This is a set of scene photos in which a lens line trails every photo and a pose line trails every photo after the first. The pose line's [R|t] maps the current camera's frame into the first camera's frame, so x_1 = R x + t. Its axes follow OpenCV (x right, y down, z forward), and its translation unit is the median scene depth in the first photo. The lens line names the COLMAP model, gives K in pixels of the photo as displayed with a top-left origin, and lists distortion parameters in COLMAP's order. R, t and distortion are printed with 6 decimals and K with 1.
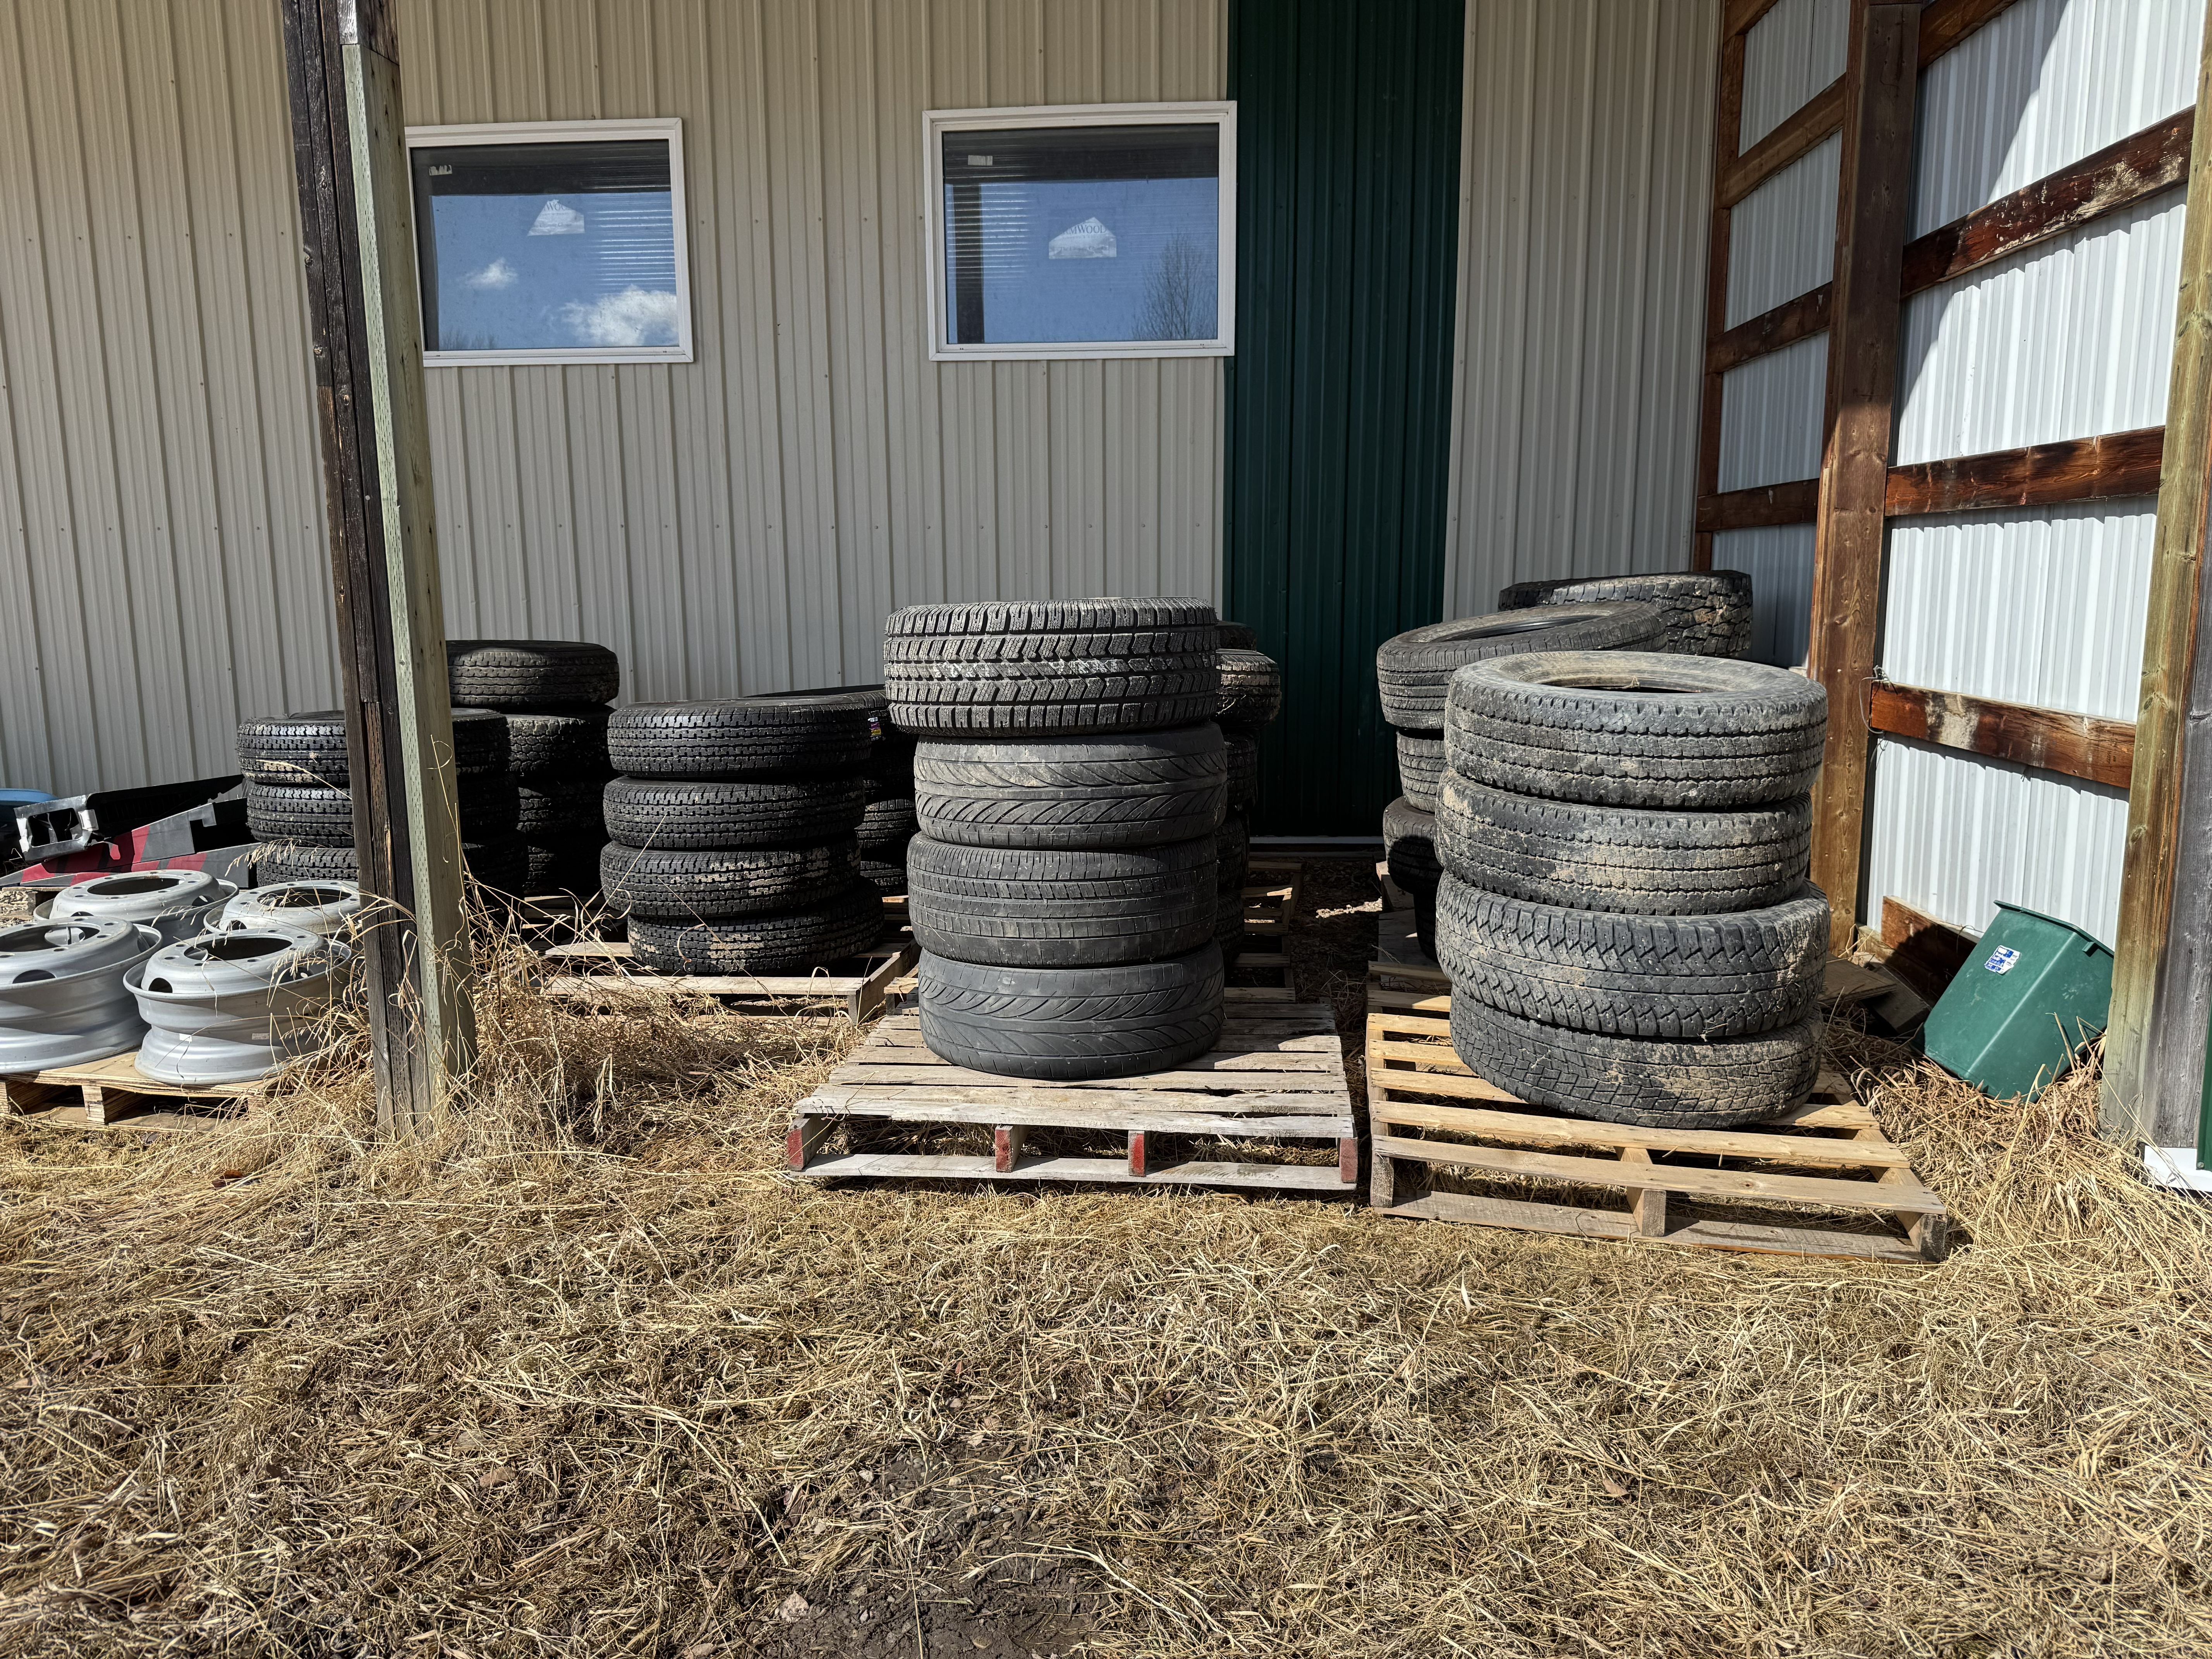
lens RADIAL K [[1547.8, 0, 1097.9], [0, 1547.8, 856.9], [0, 0, 1]] dist [0.061695, -0.081916]
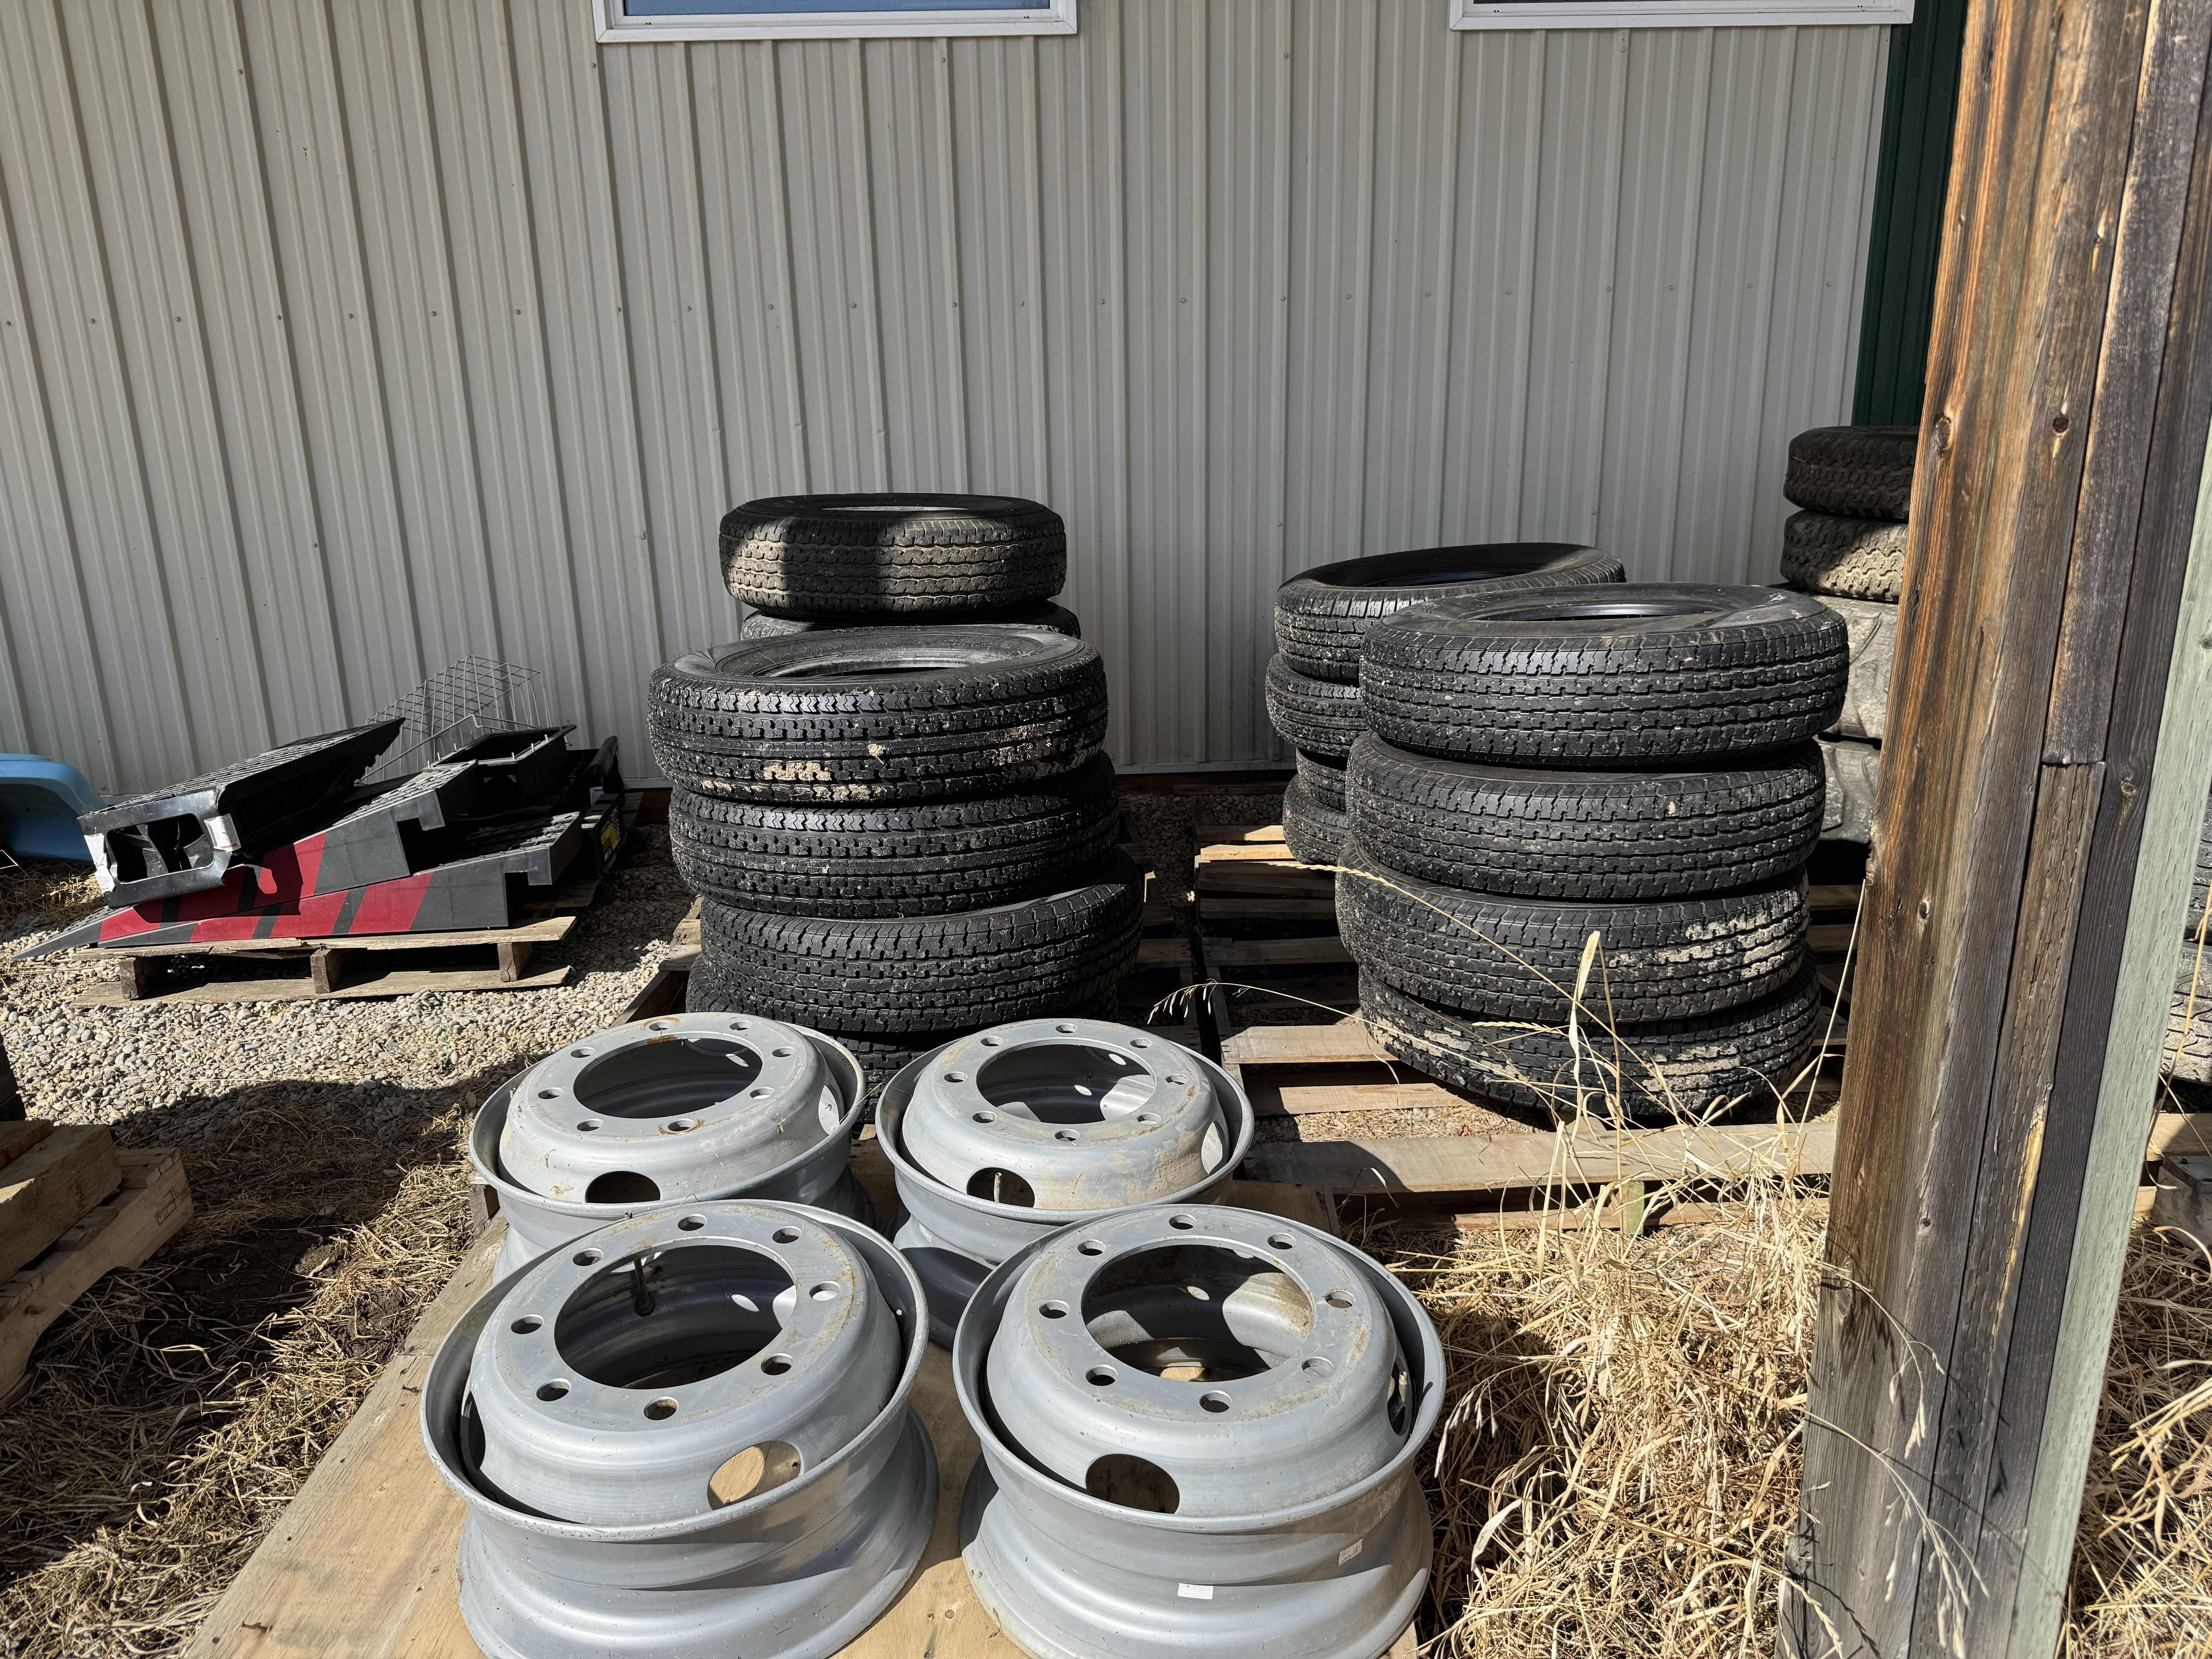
lens RADIAL K [[1547.8, 0, 1097.9], [0, 1547.8, 856.9], [0, 0, 1]] dist [0.061695, -0.081916]
pose [[0.991364, -0.054358, 0.119340, -0.399172], [0.040364, 0.992347, 0.116700, -0.070037], [-0.124770, -0.110875, 0.985971, 0.393894]]
